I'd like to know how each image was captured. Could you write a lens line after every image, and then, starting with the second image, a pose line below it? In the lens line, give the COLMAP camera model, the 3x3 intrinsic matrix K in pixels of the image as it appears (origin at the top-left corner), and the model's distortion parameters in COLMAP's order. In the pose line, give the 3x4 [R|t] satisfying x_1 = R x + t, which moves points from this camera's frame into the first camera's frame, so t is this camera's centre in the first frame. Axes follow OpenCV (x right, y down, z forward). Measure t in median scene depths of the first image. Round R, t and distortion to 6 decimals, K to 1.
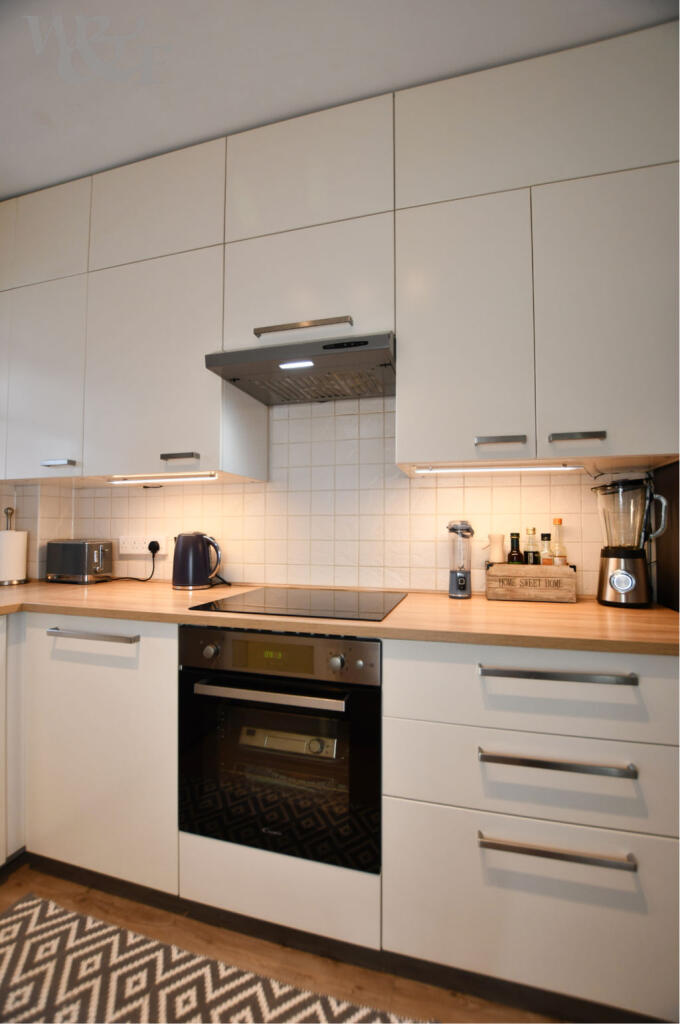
lens RADIAL K [[457.5, 0, 336.2], [0, 457.5, 515.6], [0, 0, 1]] dist [-0.028961, 0.003969]
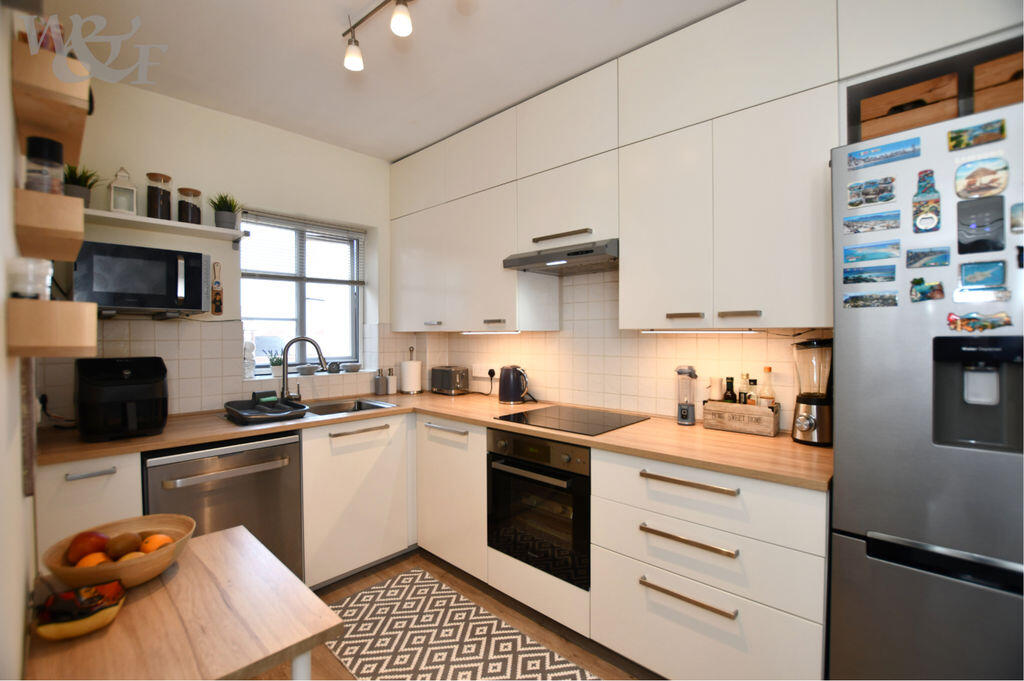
lens RADIAL K [[457.5, 0, 515.4], [0, 457.5, 338.4], [0, 0, 1]] dist [-0.028961, 0.003969]
pose [[0.897914, 0.003036, -0.440160, 0.420306], [0.016535, 0.999038, 0.040621, -0.132743], [0.439860, -0.043752, 0.897000, -0.393030]]
